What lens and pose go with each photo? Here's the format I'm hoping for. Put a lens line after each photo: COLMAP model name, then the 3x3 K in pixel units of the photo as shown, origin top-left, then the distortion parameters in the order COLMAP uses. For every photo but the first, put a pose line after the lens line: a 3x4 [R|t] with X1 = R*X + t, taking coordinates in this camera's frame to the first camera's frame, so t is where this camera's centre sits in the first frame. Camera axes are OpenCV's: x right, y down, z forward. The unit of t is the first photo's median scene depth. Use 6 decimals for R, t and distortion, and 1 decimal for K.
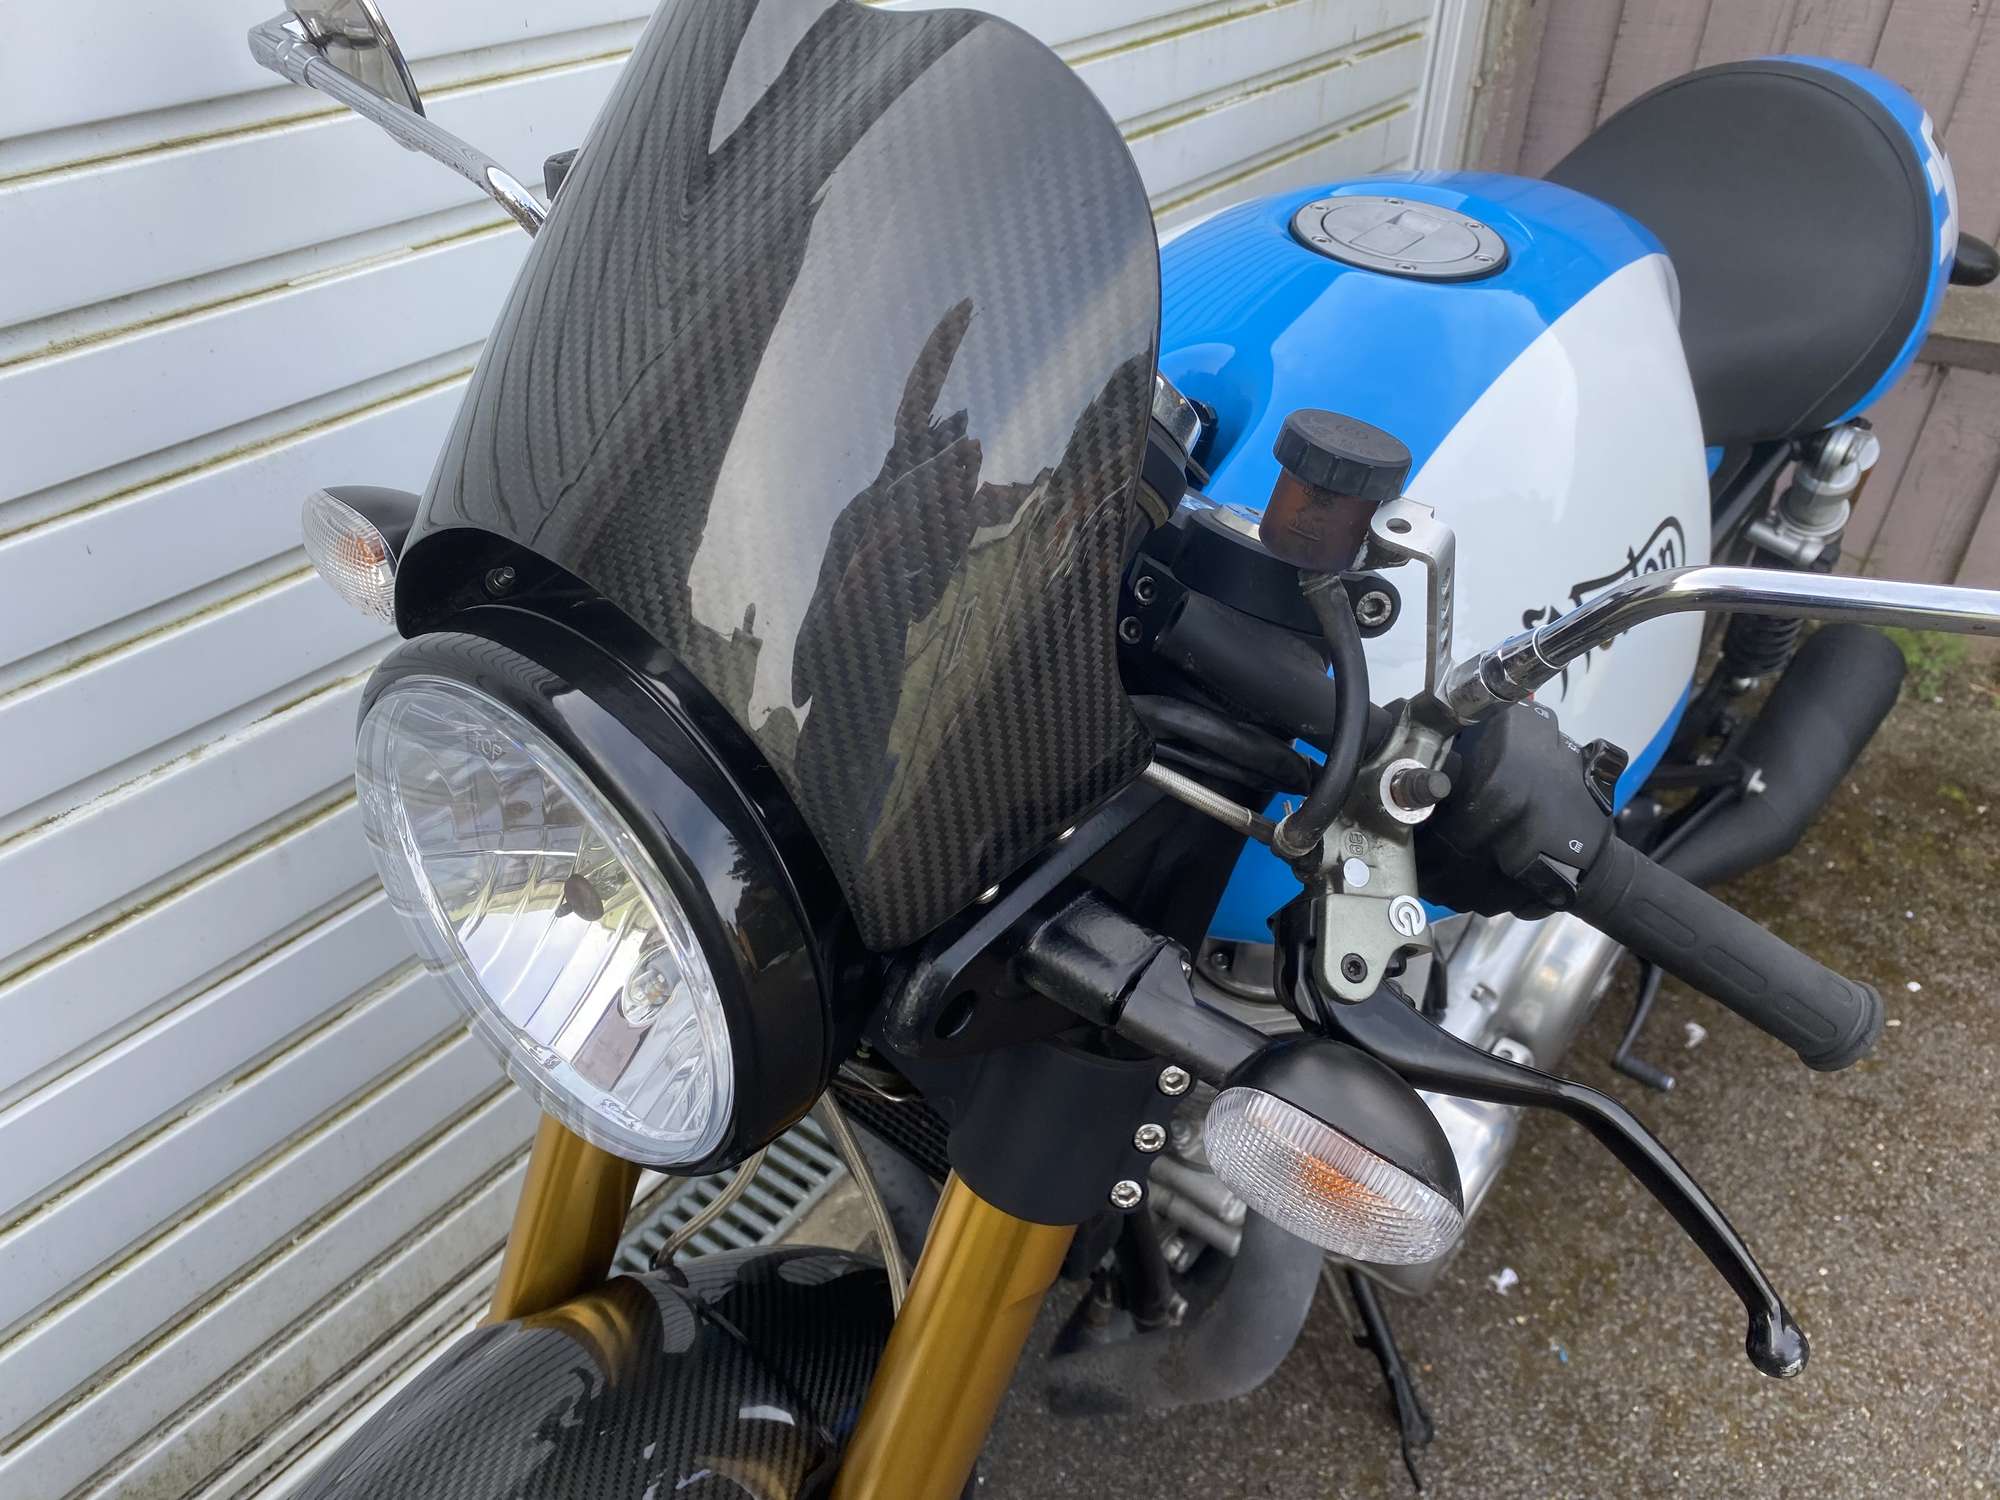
lens RADIAL K [[1554.3, 0, 1004.2], [0, 1554.3, 761.5], [0, 0, 1]] dist [-0.010746, 0.031899]
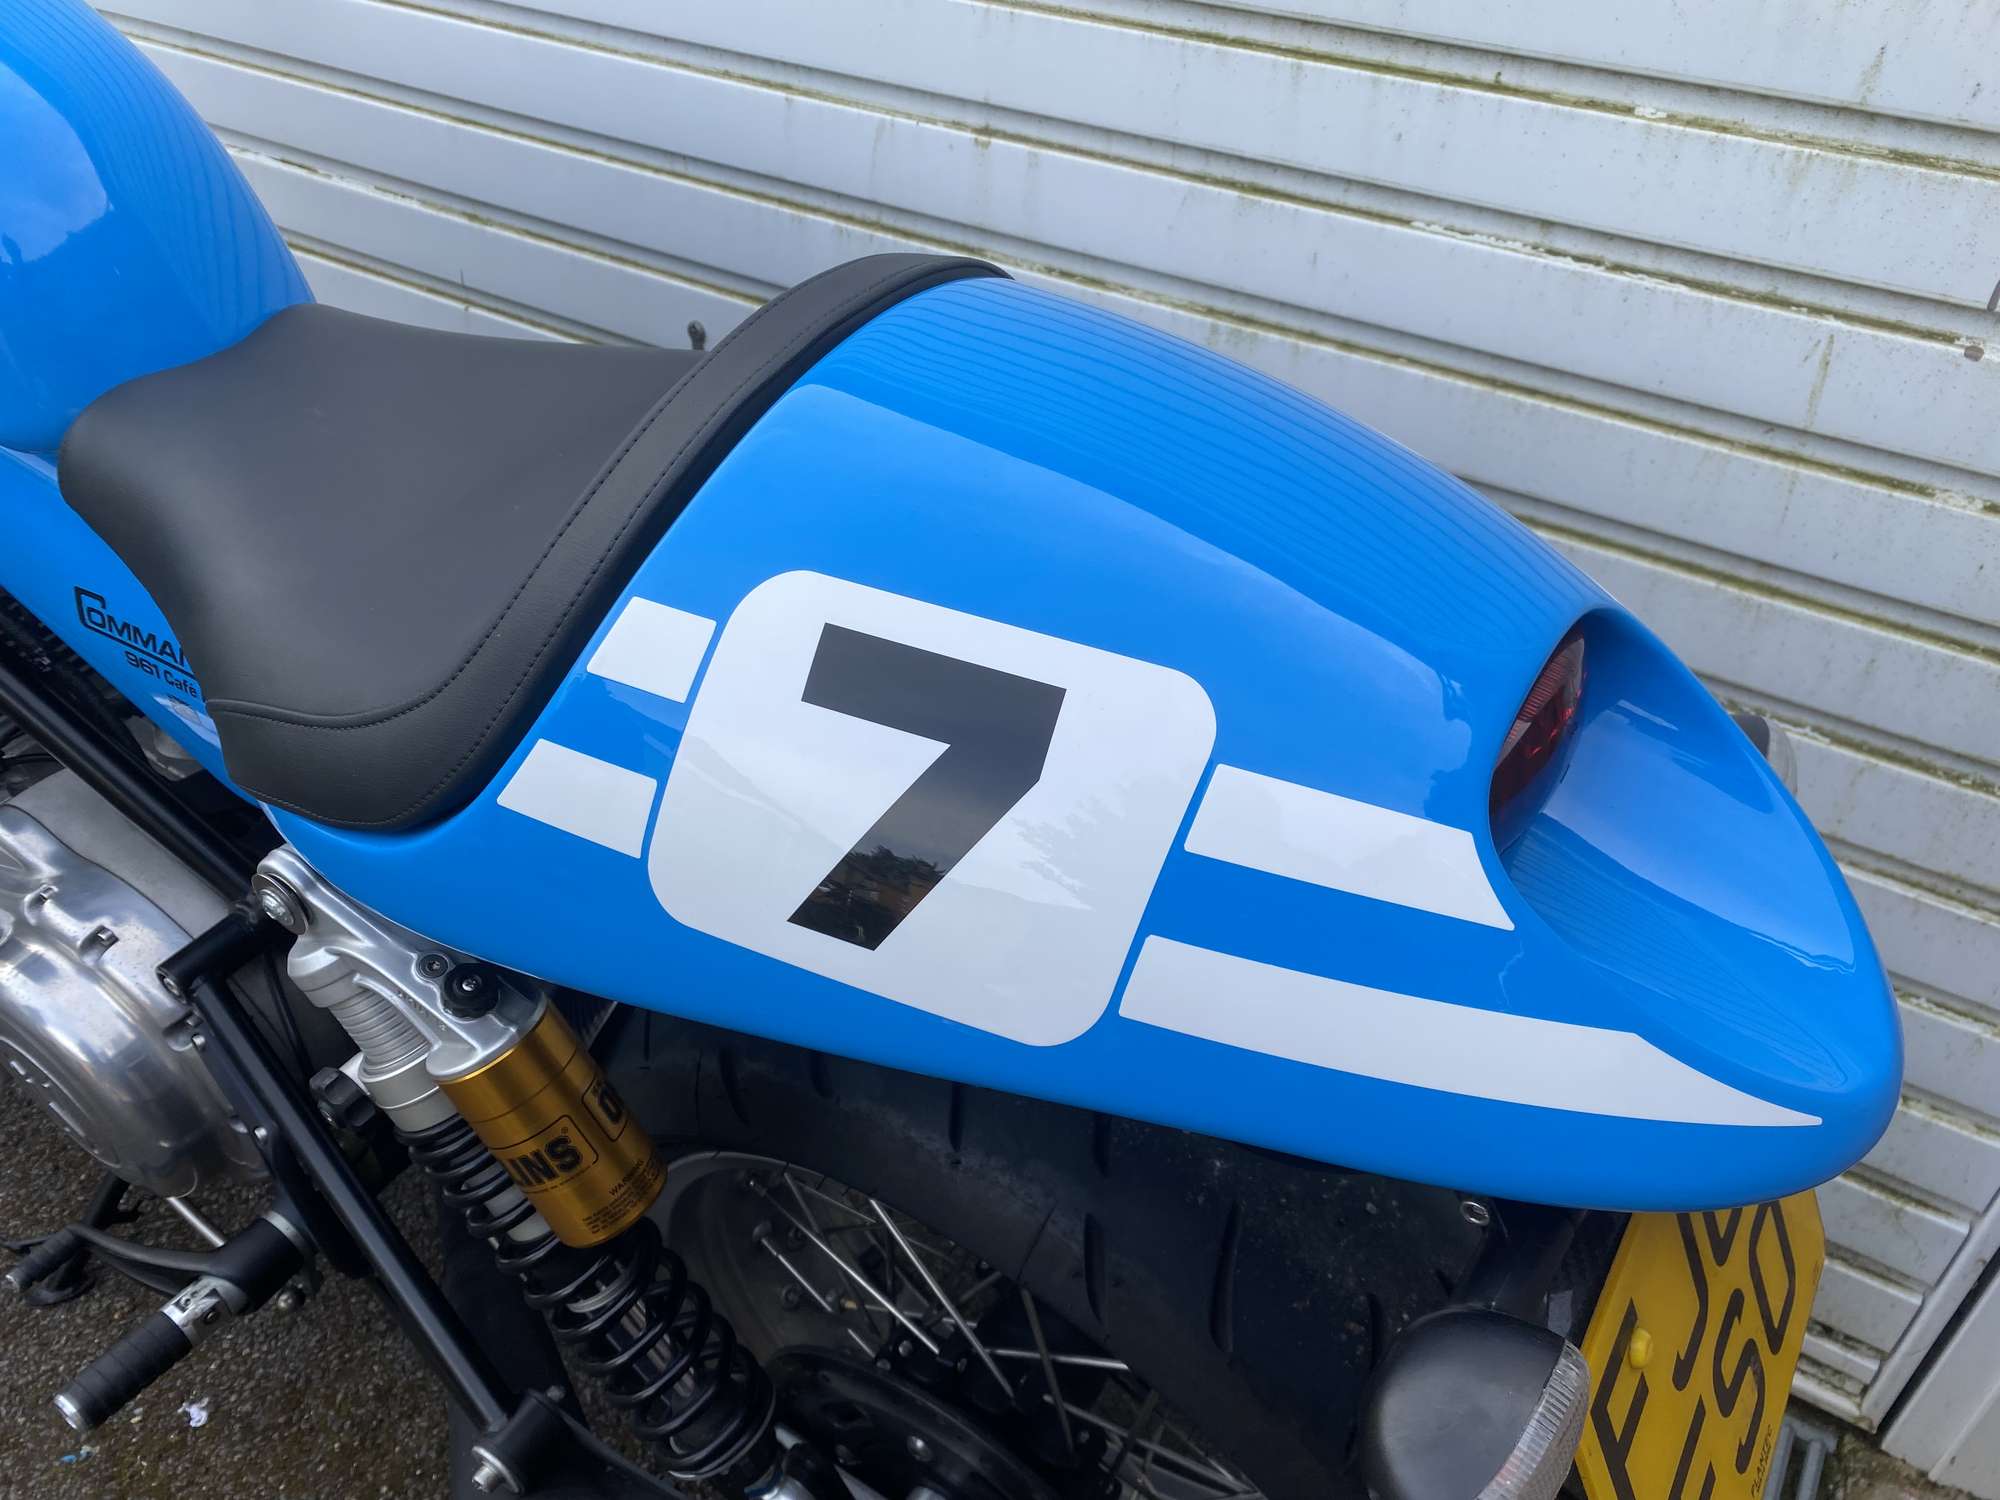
lens RADIAL K [[1584.4, 0, 970.1], [0, 1584.4, 745.6], [0, 0, 1]] dist [-0.001871, 0.007719]
pose [[0.071271, 0.584672, -0.808133, 1.136508], [-0.605102, 0.669426, 0.430954, -0.704689], [0.792952, 0.458288, 0.401497, 1.137933]]
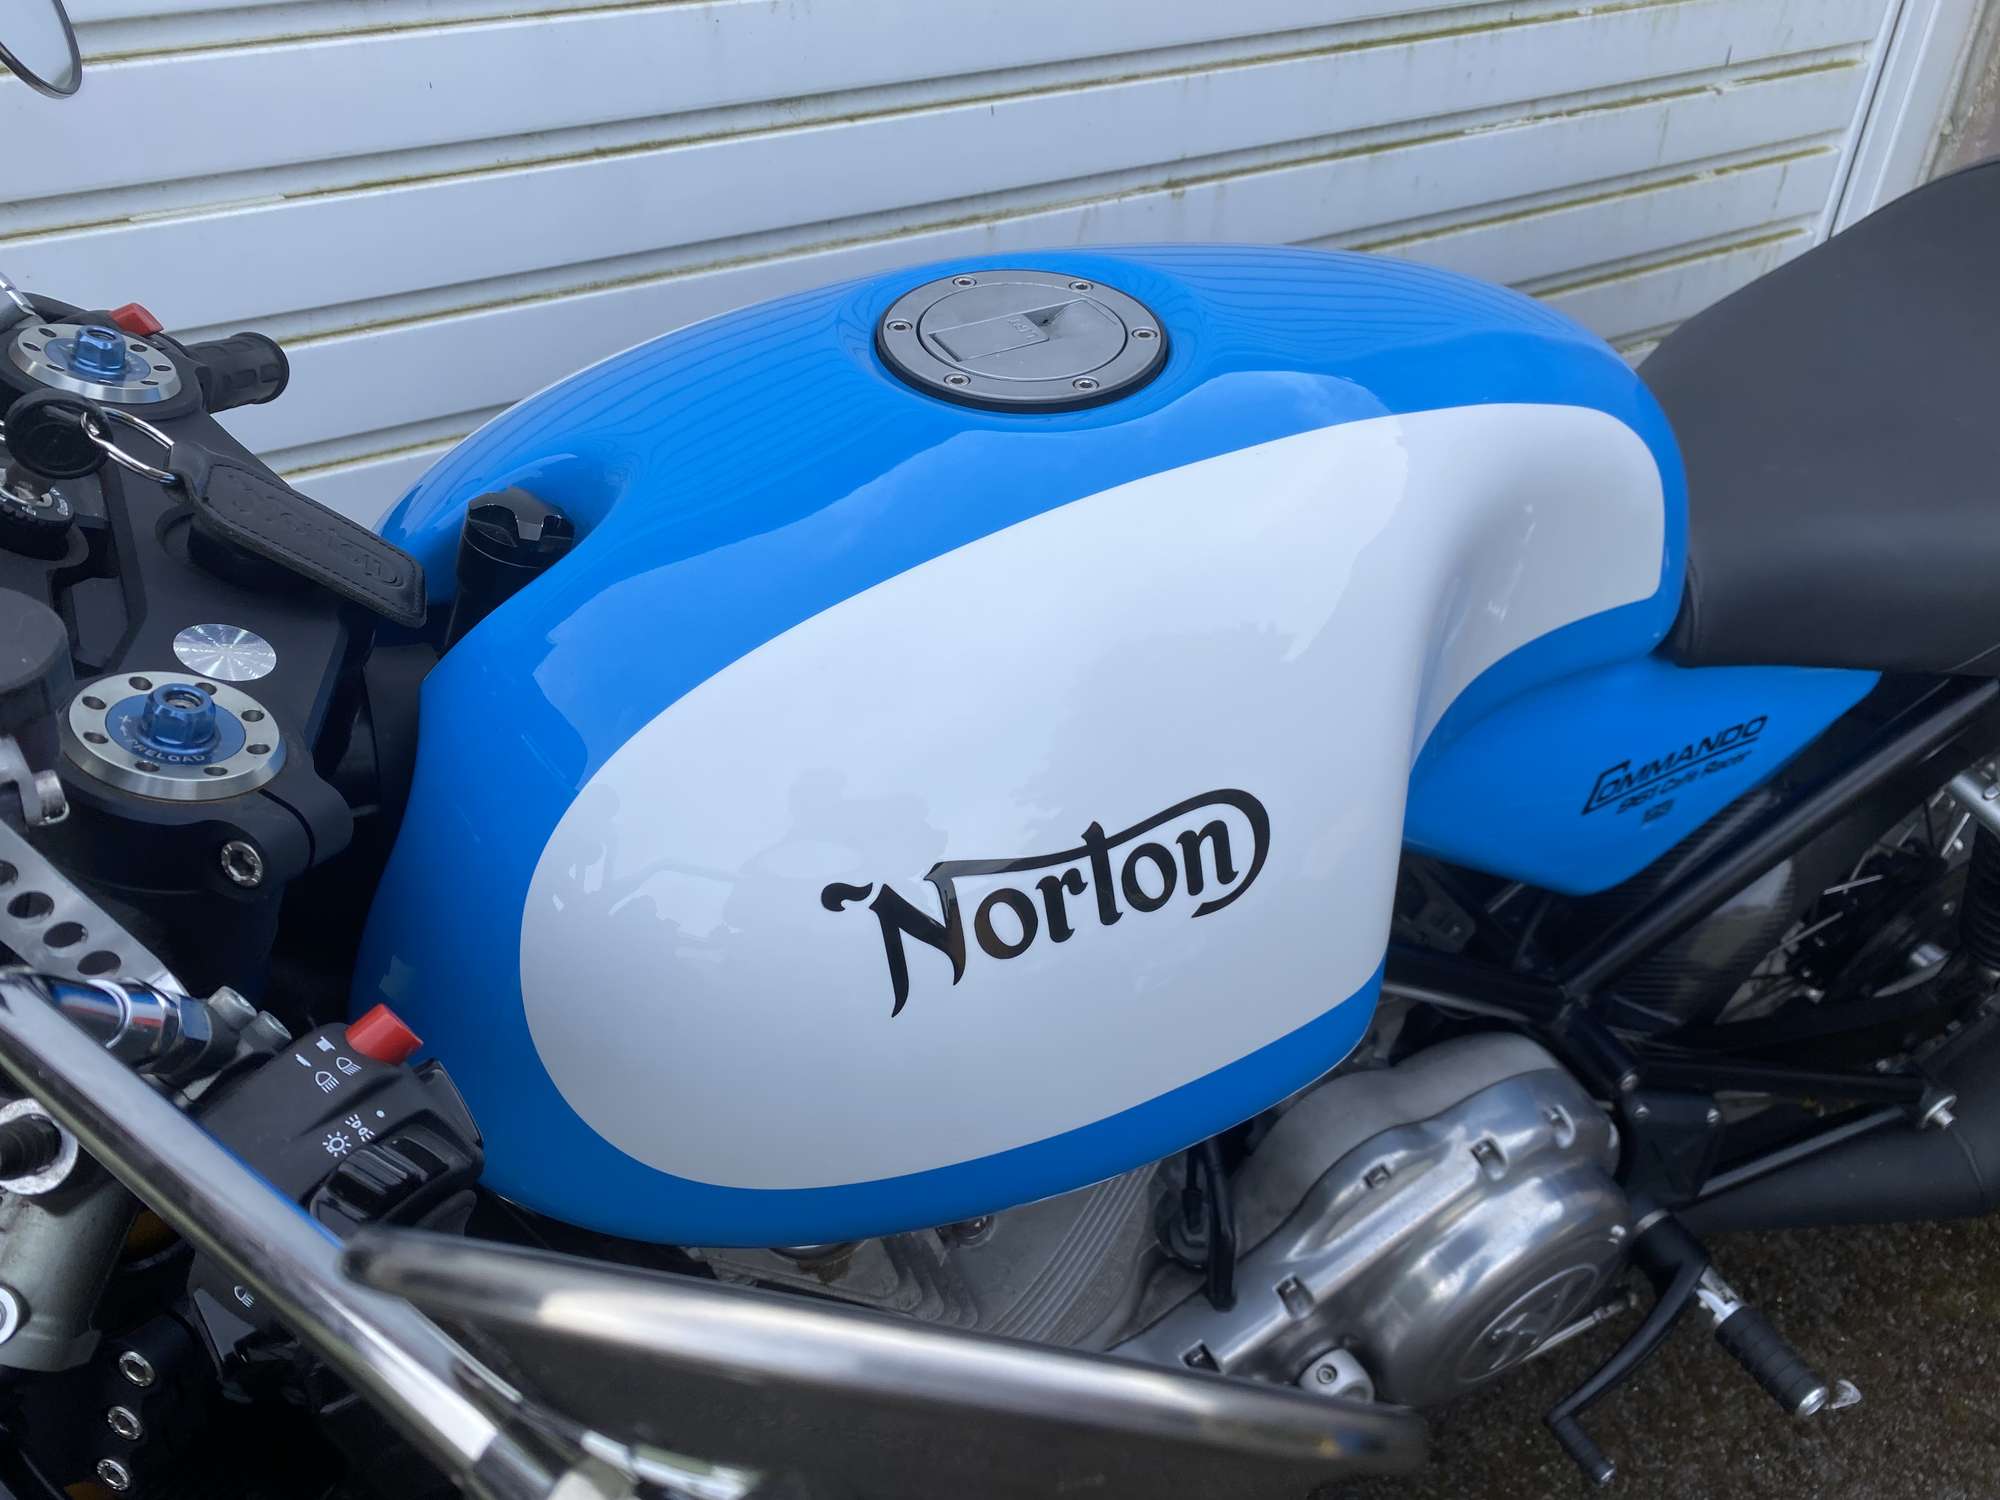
lens RADIAL K [[1579.3, 0, 1018.9], [0, 1579.3, 748.9], [0, 0, 1]] dist [0.003012, 0.012816]
pose [[0.922366, 0.225854, -0.313417, 0.396139], [-0.222365, 0.973813, 0.047343, -0.132867], [0.315903, 0.026025, 0.948435, 0.201142]]
